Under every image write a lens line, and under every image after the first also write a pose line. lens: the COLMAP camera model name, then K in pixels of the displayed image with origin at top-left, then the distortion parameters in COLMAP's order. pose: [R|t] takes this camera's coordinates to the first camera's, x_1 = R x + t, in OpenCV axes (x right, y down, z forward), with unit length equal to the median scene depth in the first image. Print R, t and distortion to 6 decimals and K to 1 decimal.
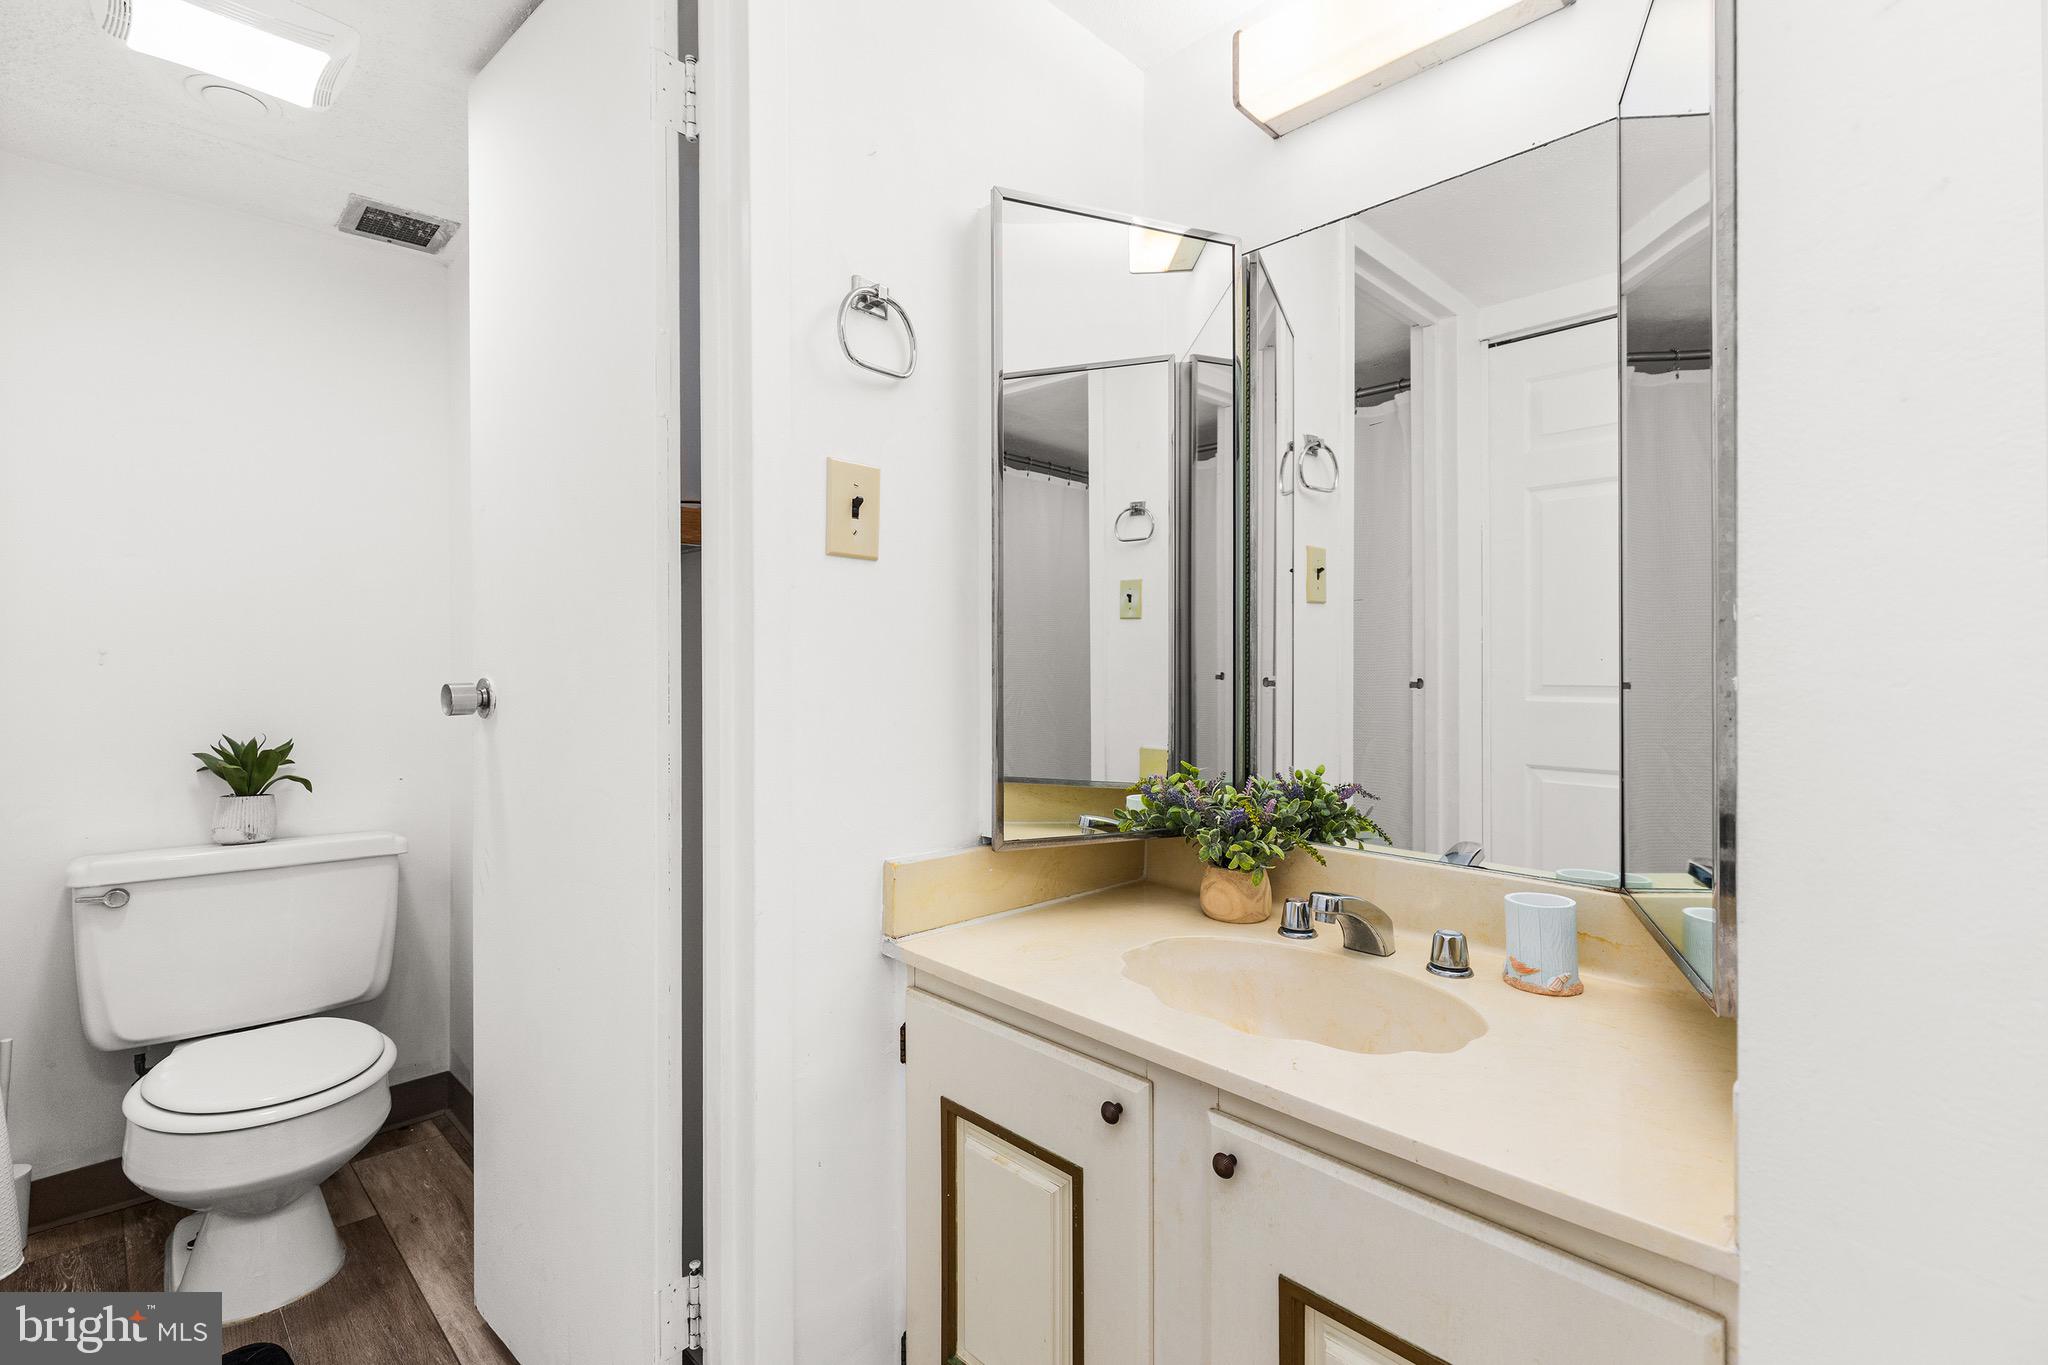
lens RADIAL K [[934.9, 0, 1020.3], [0, 934.9, 664.4], [0, 0, 1]] dist [0.009304, -0.000551]
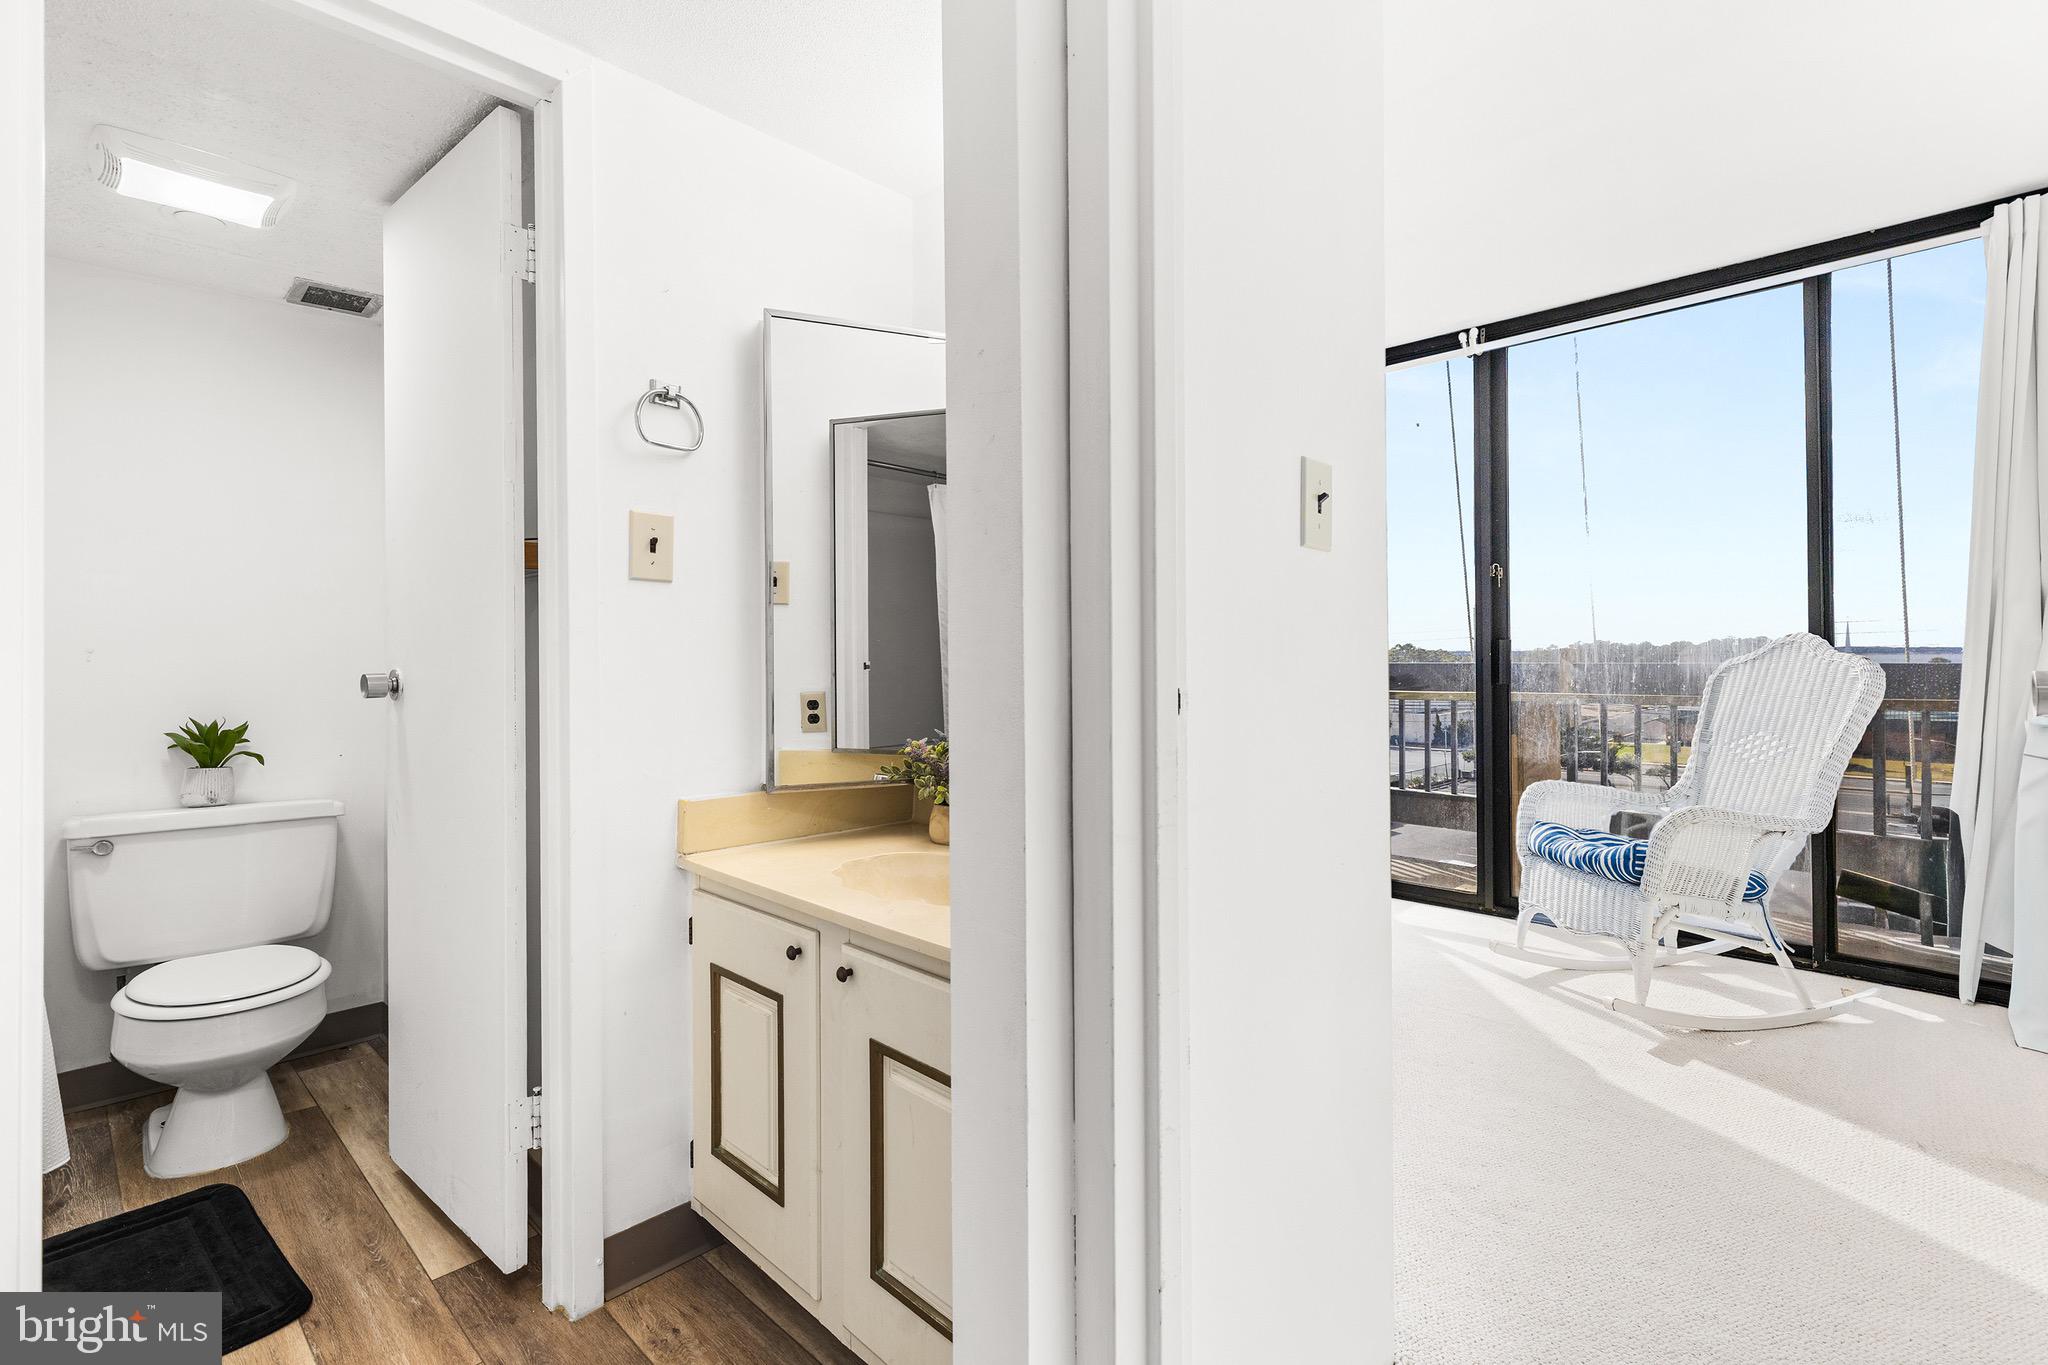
lens RADIAL K [[931.3, 0, 1012.9], [0, 931.3, 652.4], [0, 0, 1]] dist [0.010015, -0.000486]
pose [[0.999799, -0.005012, 0.019422, 0.241632], [0.005123, 0.999971, -0.005621, 0.002428], [-0.019393, 0.005720, 0.999796, -0.291664]]
